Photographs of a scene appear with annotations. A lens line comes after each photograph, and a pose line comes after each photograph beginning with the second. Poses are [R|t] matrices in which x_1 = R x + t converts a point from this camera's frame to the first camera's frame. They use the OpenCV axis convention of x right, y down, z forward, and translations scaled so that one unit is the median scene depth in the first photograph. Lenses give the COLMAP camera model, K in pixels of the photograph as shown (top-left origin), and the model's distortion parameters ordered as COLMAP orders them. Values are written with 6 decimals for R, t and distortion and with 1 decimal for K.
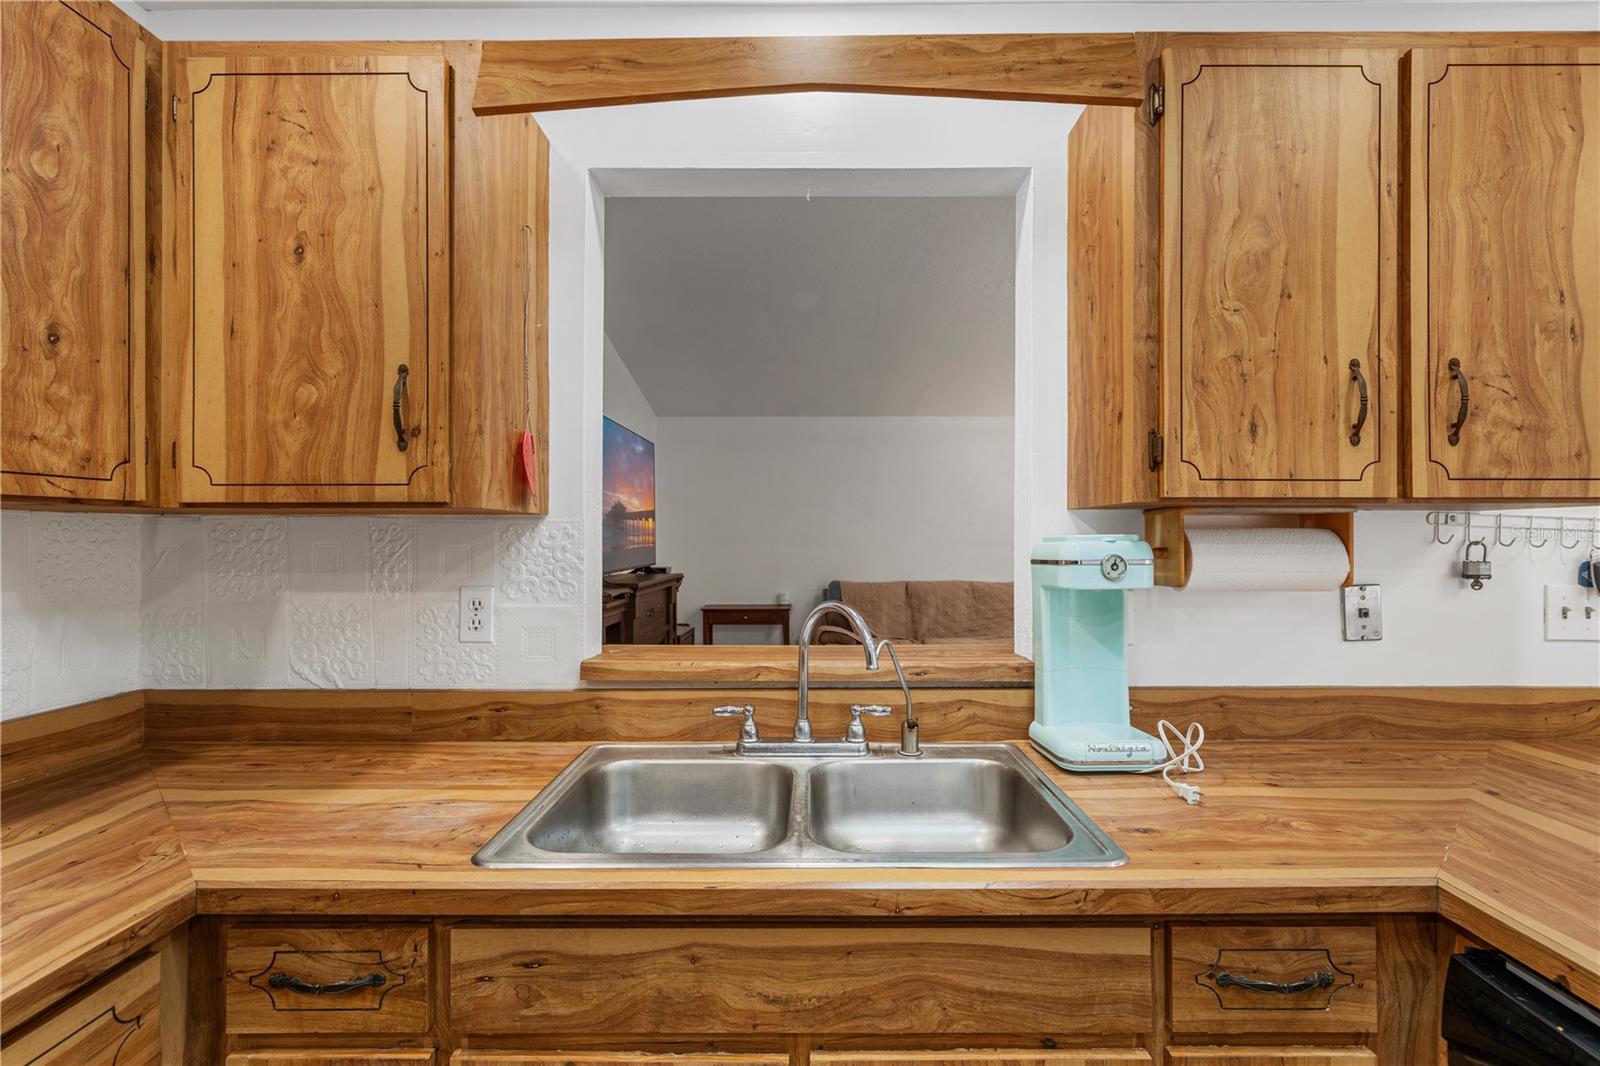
lens RADIAL K [[751.7, 0, 805.8], [0, 751.7, 540.8], [0, 0, 1]] dist [0.000975, 0.000963]
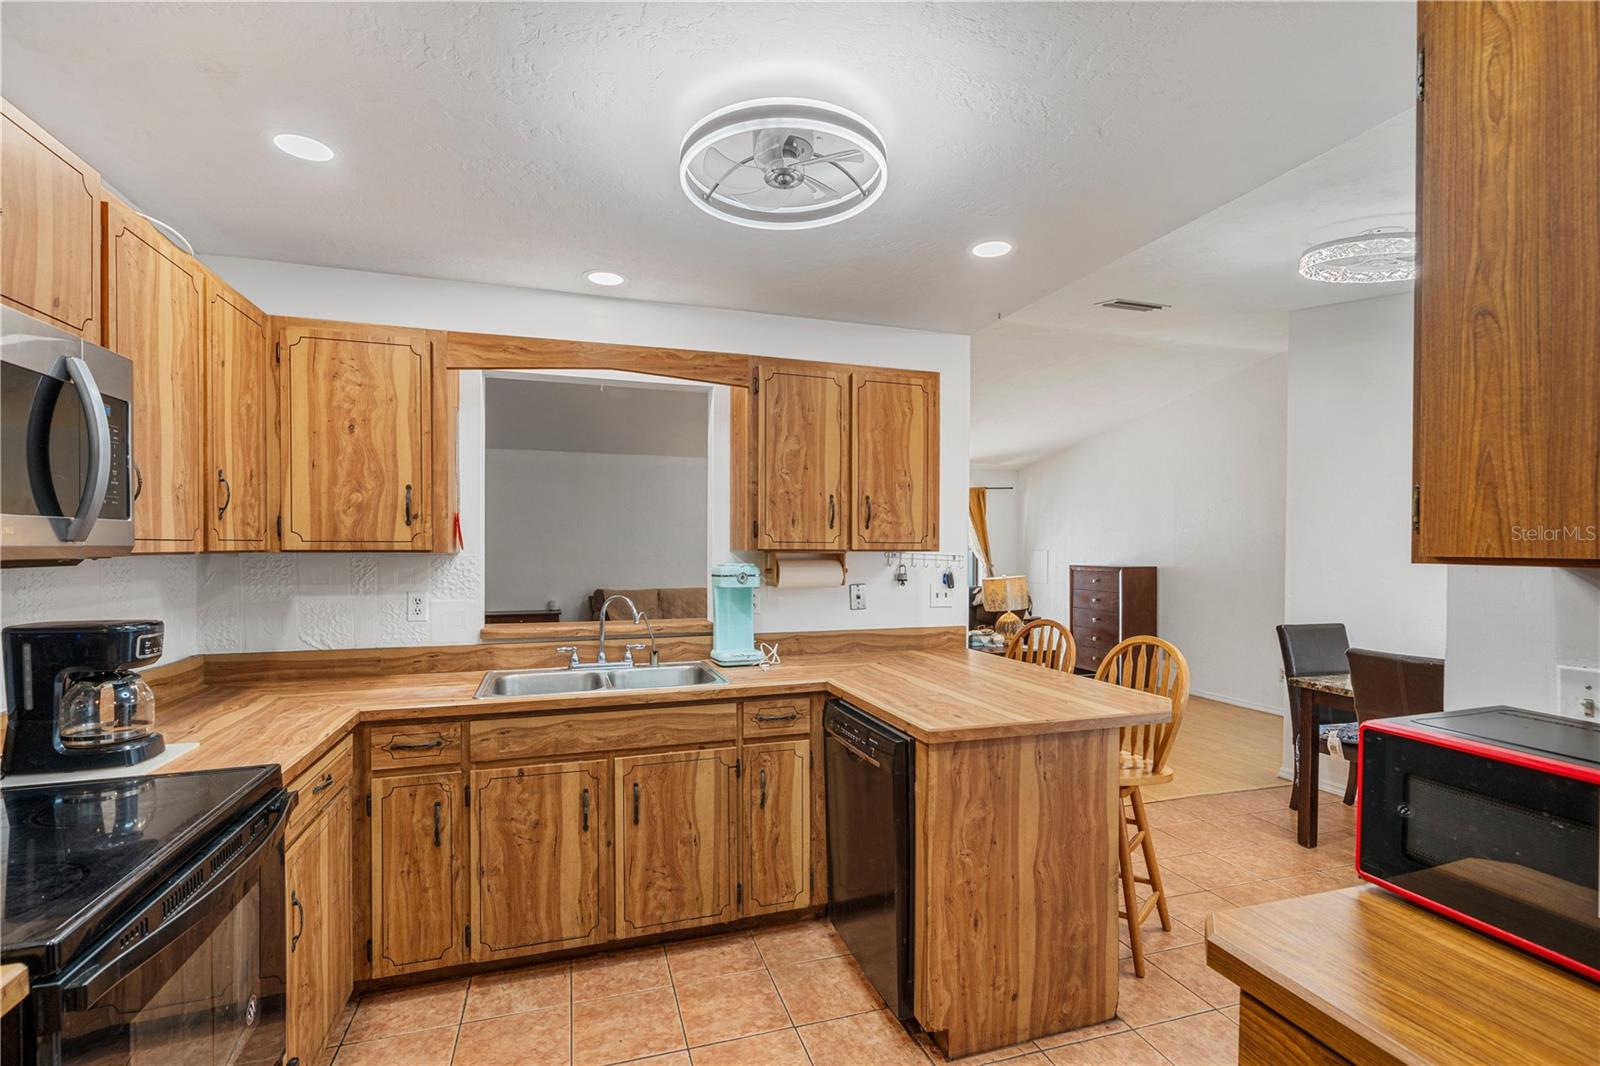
lens RADIAL K [[724.9, 0, 802.8], [0, 724.9, 562.3], [0, 0, 1]] dist [-0.001625, -0.000122]
pose [[0.947520, -0.002449, 0.319686, -0.139229], [-0.002254, 0.999895, 0.014340, -0.048787], [-0.319688, -0.014308, 0.947415, -1.269735]]
